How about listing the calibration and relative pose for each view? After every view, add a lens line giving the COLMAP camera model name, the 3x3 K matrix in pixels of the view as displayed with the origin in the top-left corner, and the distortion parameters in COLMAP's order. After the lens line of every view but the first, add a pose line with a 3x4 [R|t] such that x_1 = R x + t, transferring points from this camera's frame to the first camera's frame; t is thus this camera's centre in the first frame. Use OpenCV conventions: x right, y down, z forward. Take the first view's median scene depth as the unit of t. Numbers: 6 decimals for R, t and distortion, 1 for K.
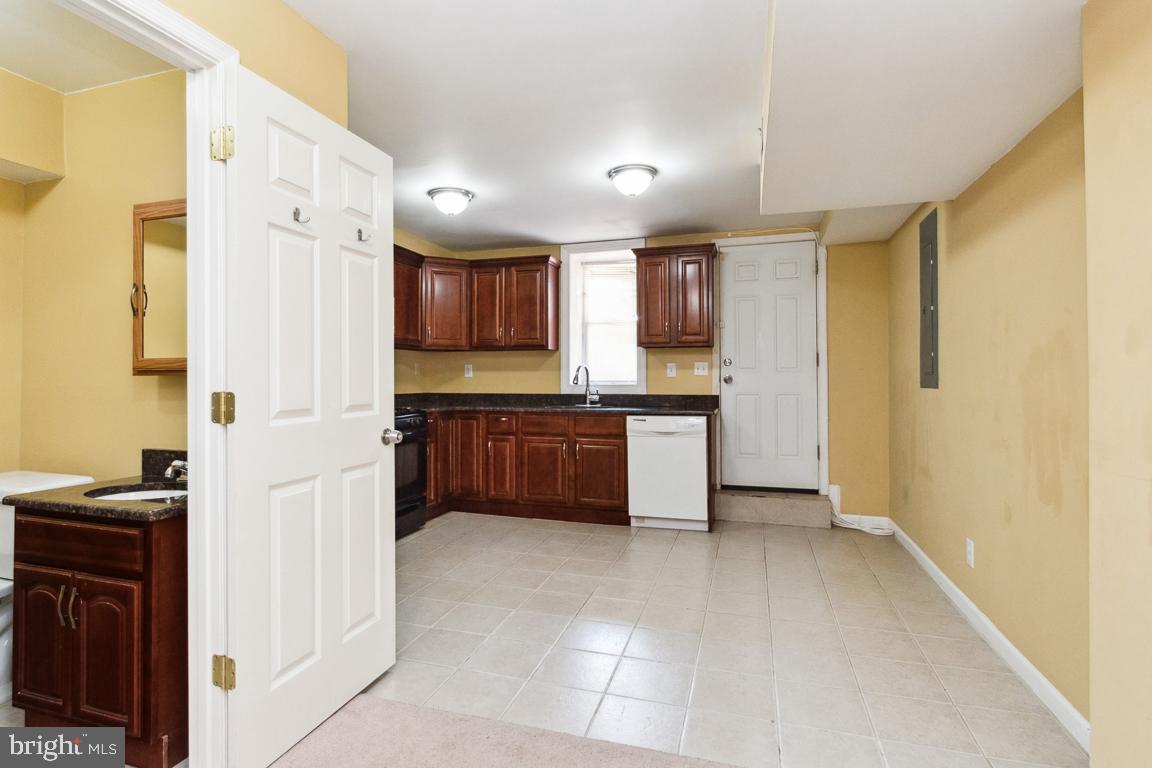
lens RADIAL K [[584.6, 0, 553.1], [0, 584.6, 381.8], [0, 0, 1]] dist [0.001948, 0.000269]
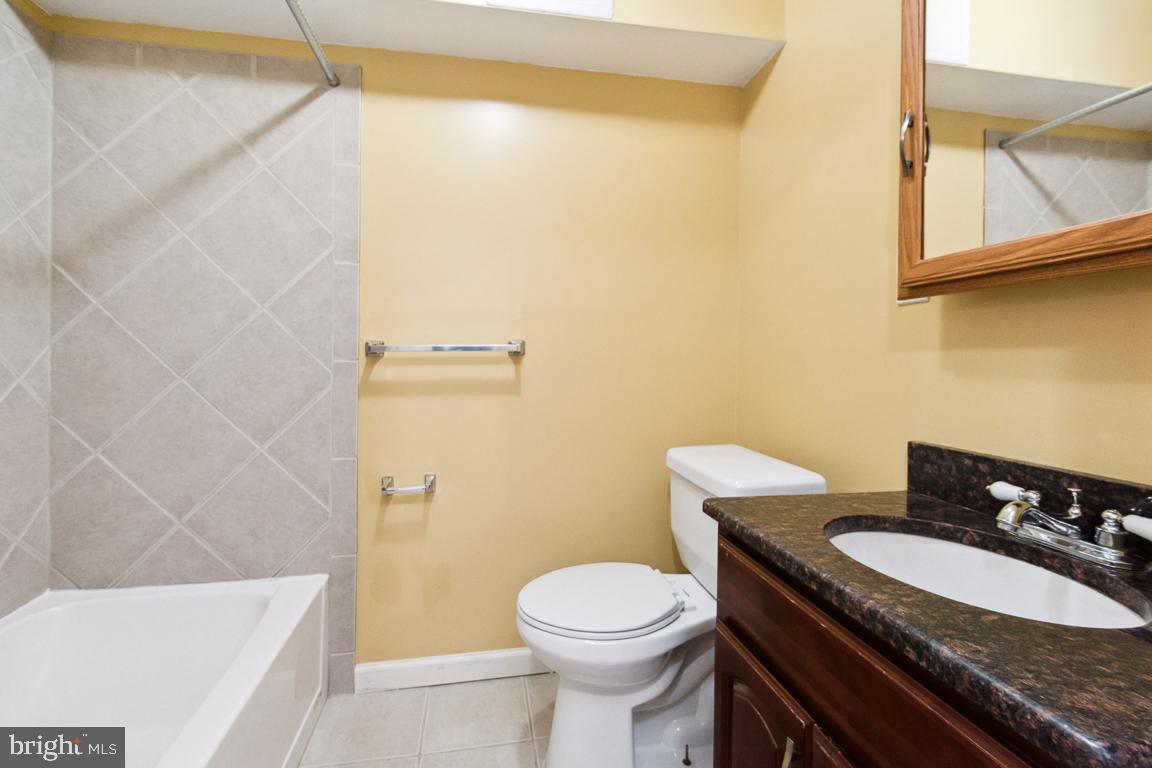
lens RADIAL K [[526.4, 0, 567.4], [0, 526.4, 387.3], [0, 0, 1]] dist [0.016735, -0.012005]
pose [[0.486125, 0.033415, -0.873250, -0.454409], [0.005411, 0.999134, 0.041244, 0.046052], [0.873872, -0.024775, 0.485524, 0.521919]]
